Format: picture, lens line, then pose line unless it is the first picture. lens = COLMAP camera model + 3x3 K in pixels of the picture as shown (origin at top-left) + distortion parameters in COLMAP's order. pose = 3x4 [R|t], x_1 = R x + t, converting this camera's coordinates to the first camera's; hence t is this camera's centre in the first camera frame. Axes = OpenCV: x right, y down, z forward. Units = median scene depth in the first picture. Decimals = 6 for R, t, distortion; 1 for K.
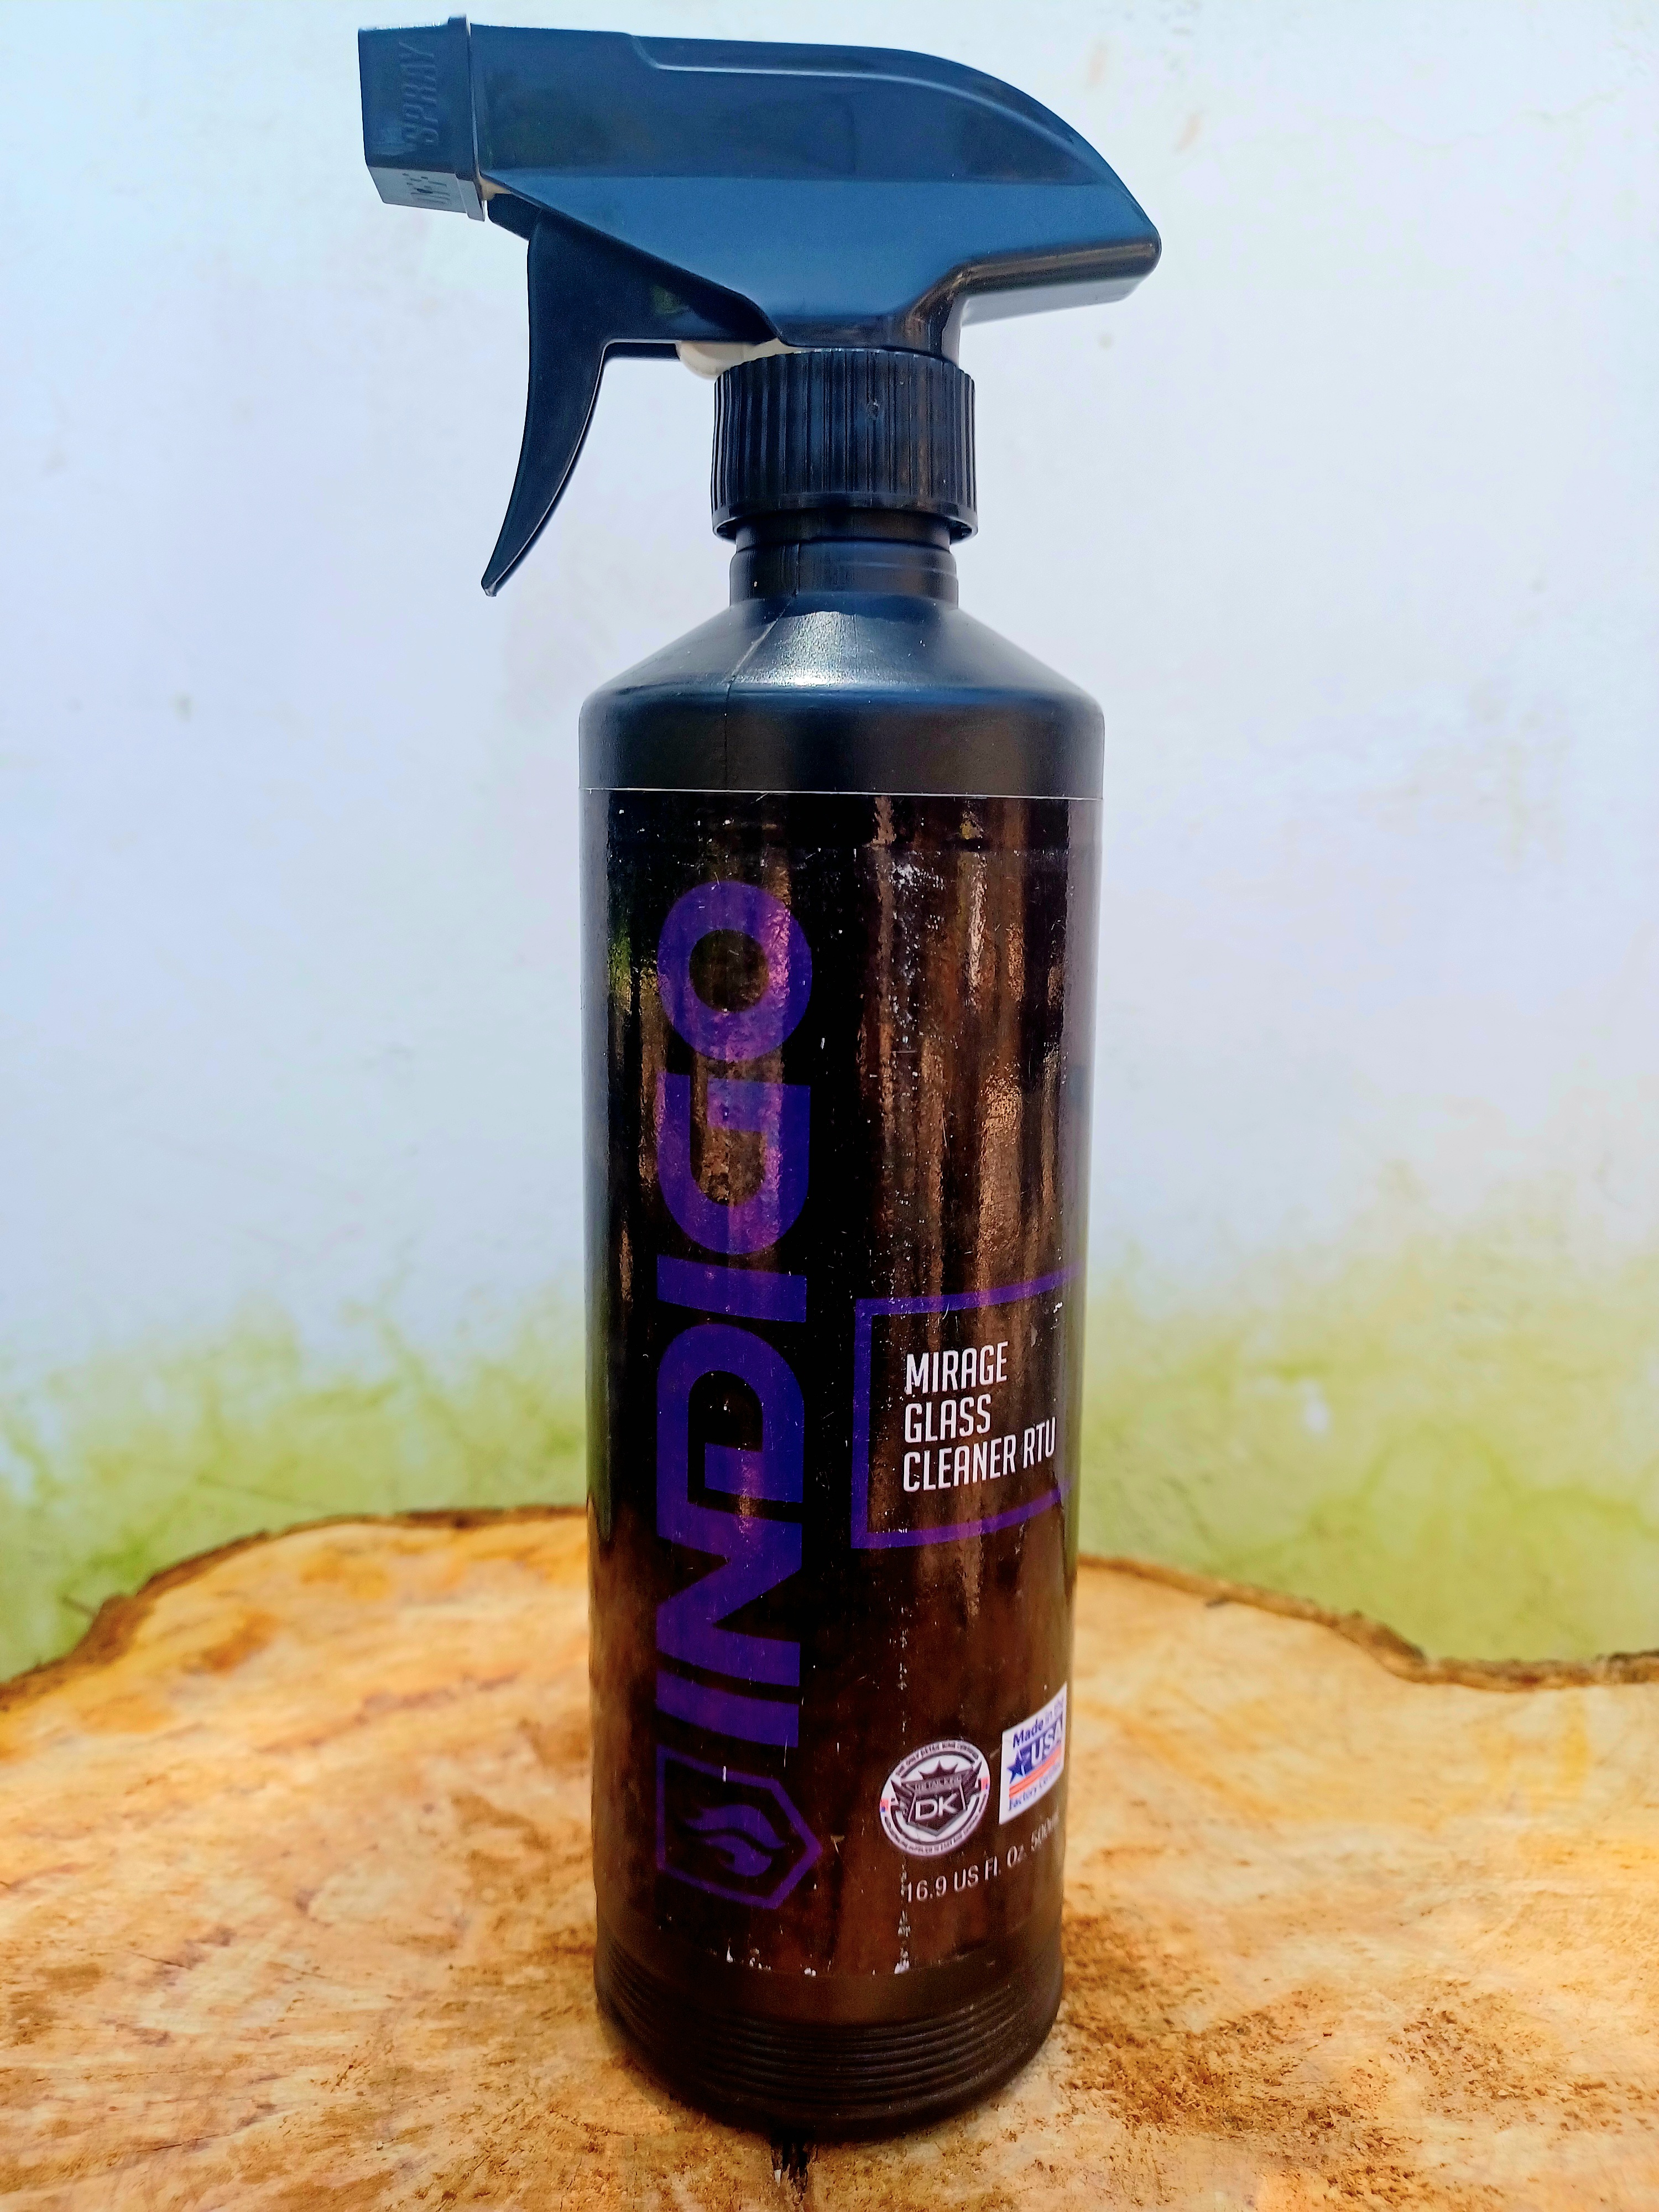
lens RADIAL K [[1590.4, 0, 844.3], [0, 1590.4, 1097.1], [0, 0, 1]] dist [-0.021676, 0.038782]
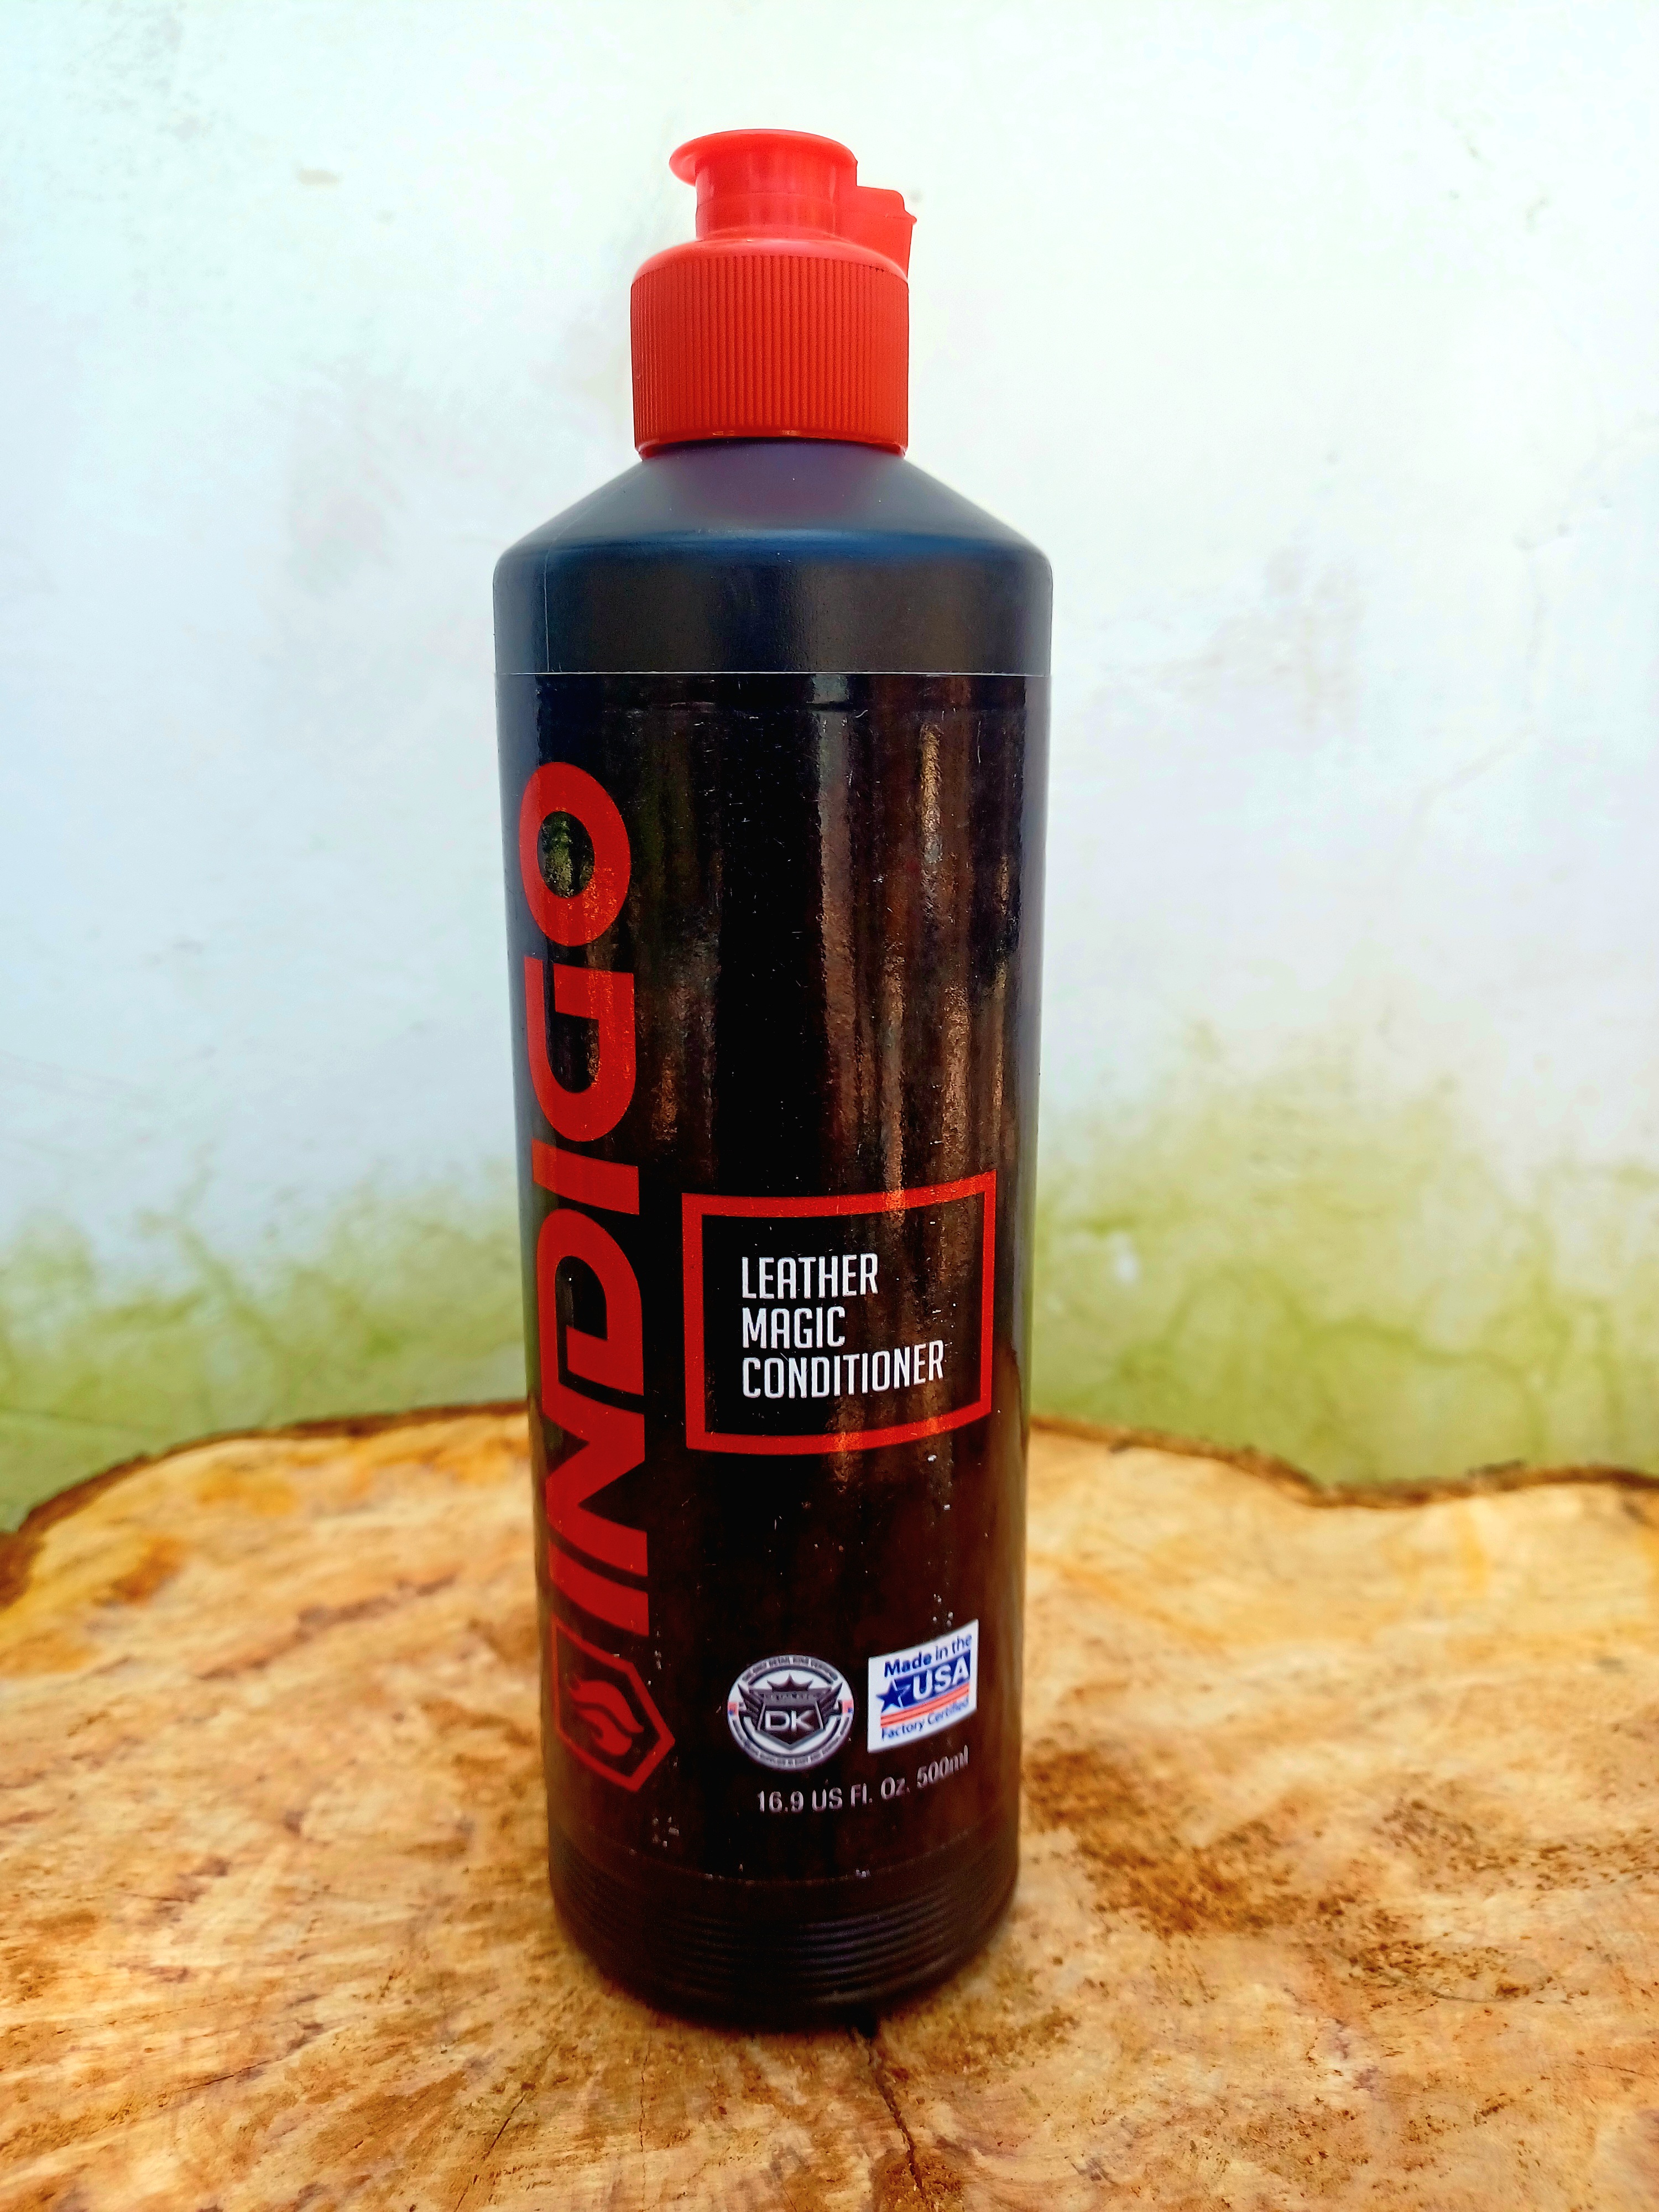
lens RADIAL K [[1587.3, 0, 816.7], [0, 1587.3, 1085.0], [0, 0, 1]] dist [-0.004351, 0.010267]
pose [[0.988348, -0.046010, 0.145090, -0.141493], [0.035835, 0.996763, 0.071974, -0.002905], [-0.147932, -0.065936, 0.986797, 0.021117]]
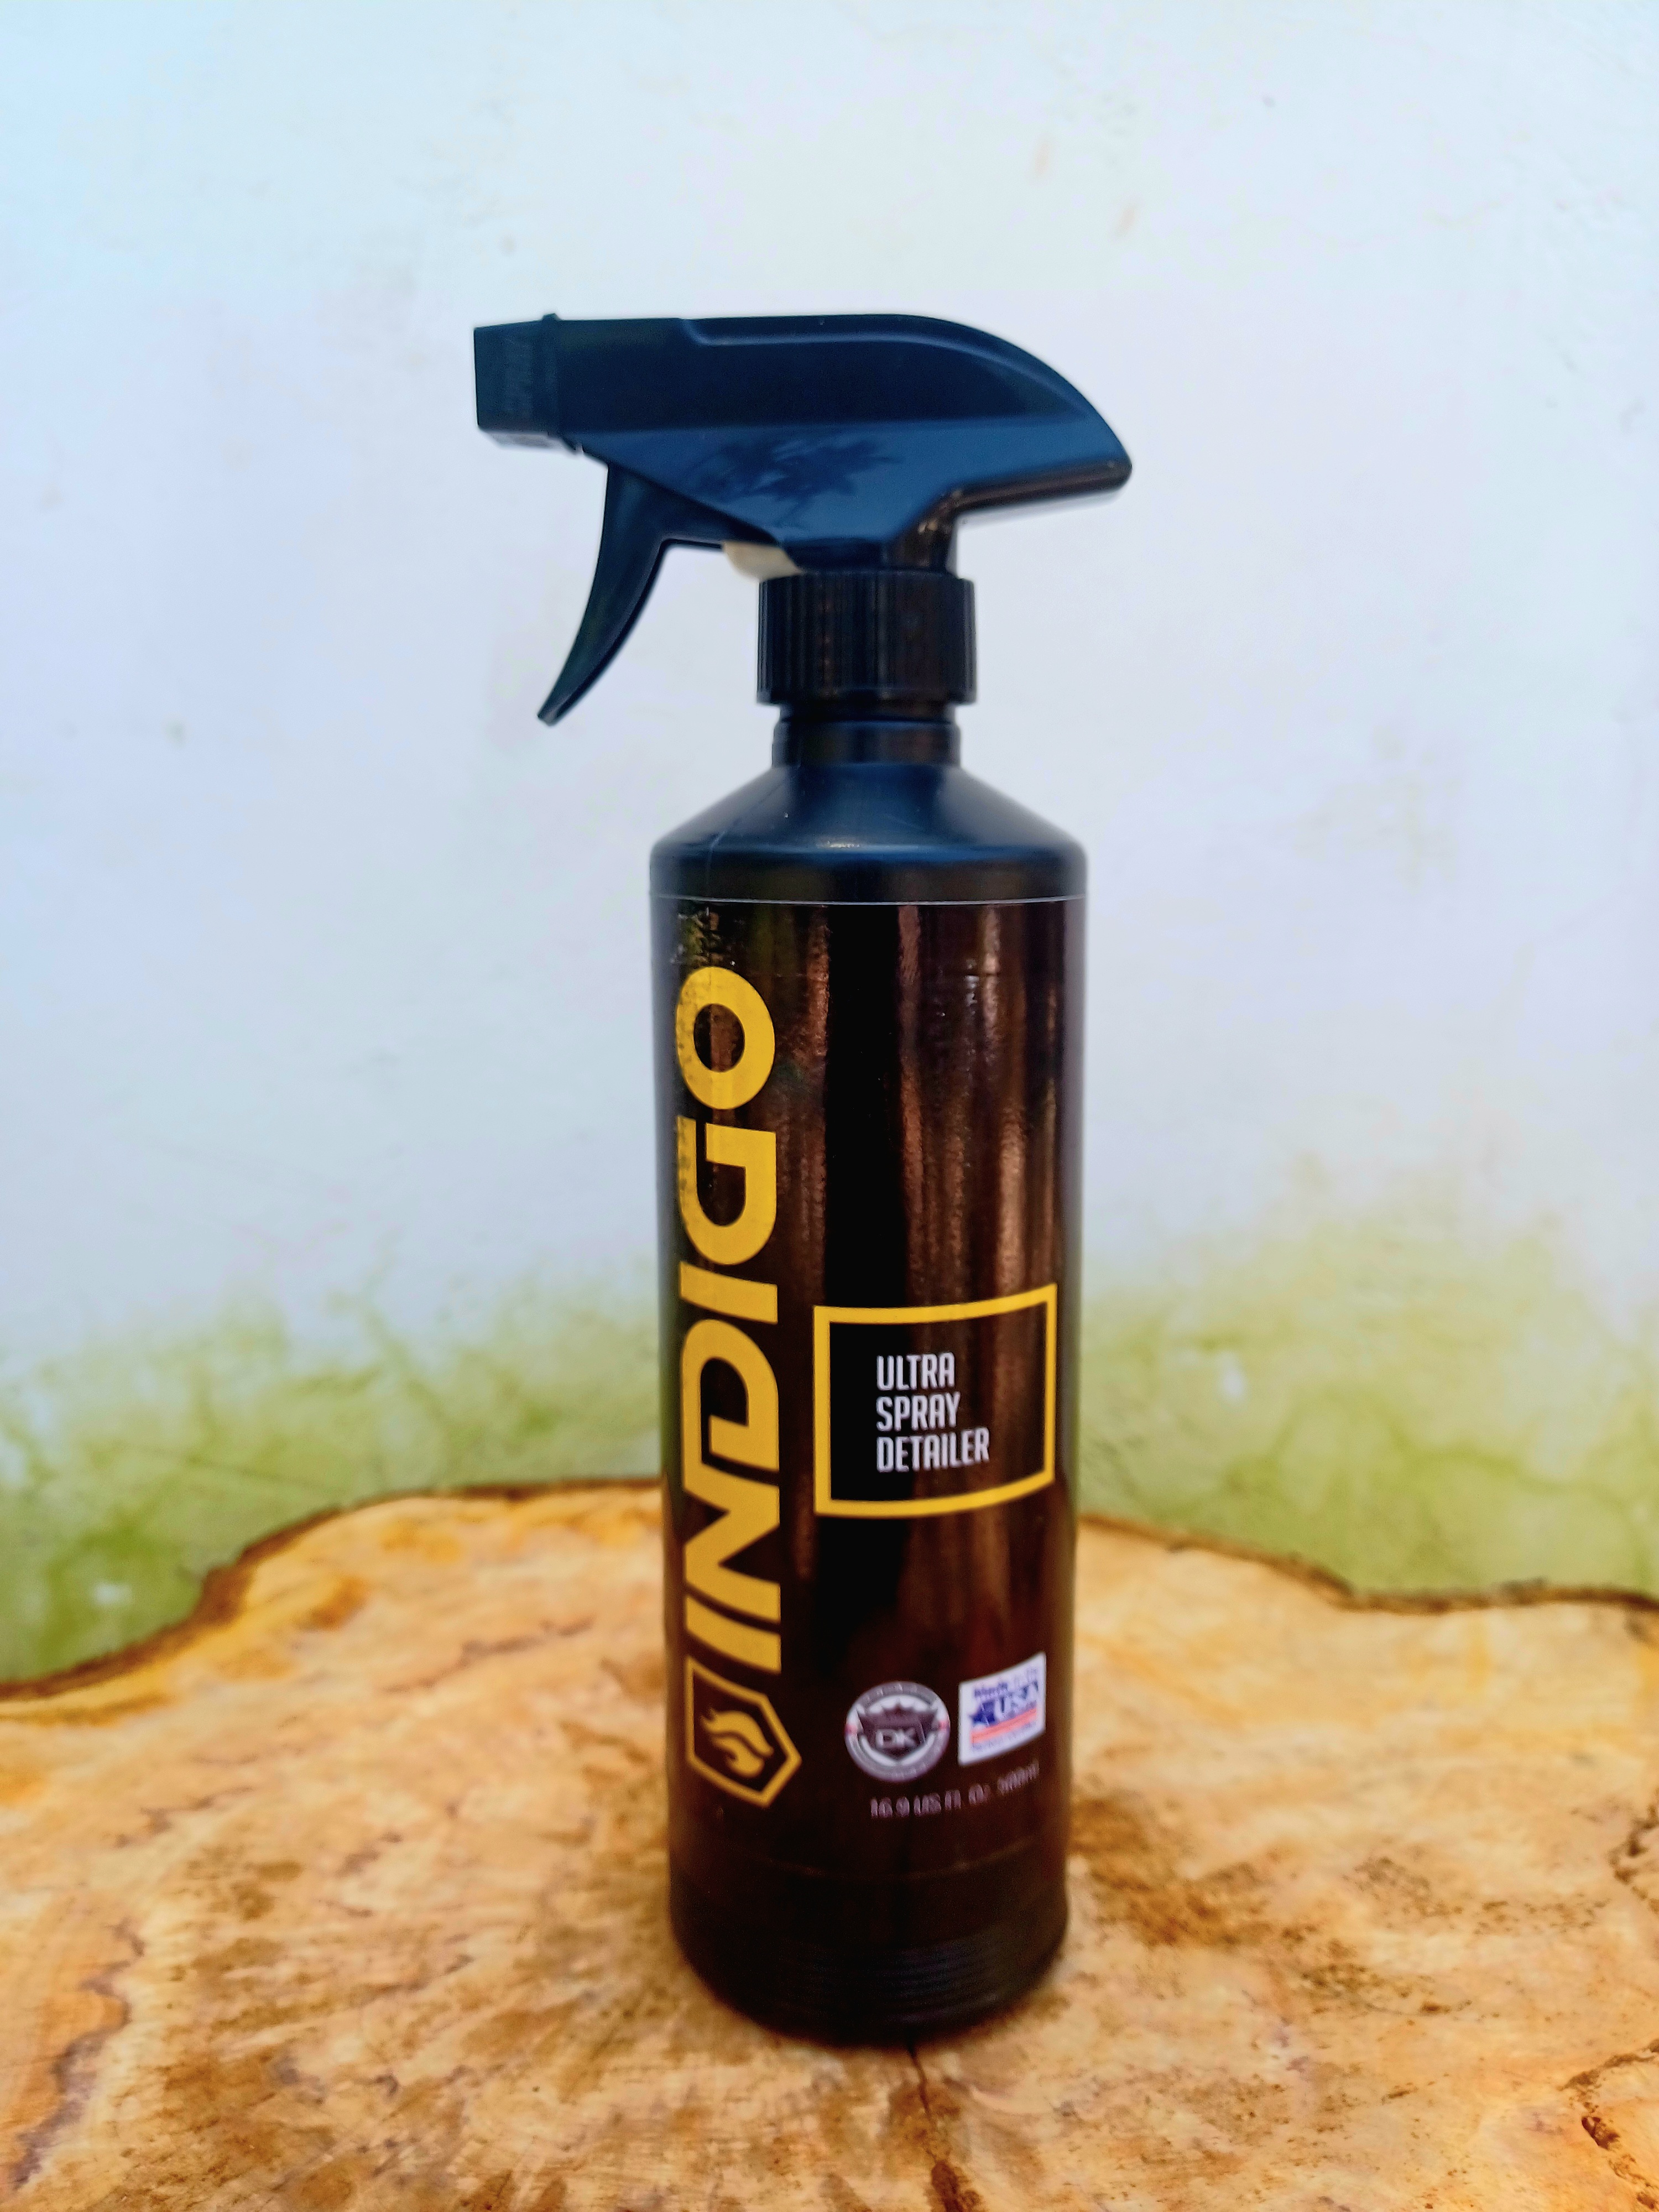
lens RADIAL K [[1582.5, 0, 829.5], [0, 1582.5, 1106.0], [0, 0, 1]] dist [-0.019438, 0.033156]
pose [[0.998390, -0.007913, 0.056176, -0.116640], [0.006630, 0.999714, 0.022972, -0.051453], [-0.056342, -0.022563, 0.998157, -0.198810]]
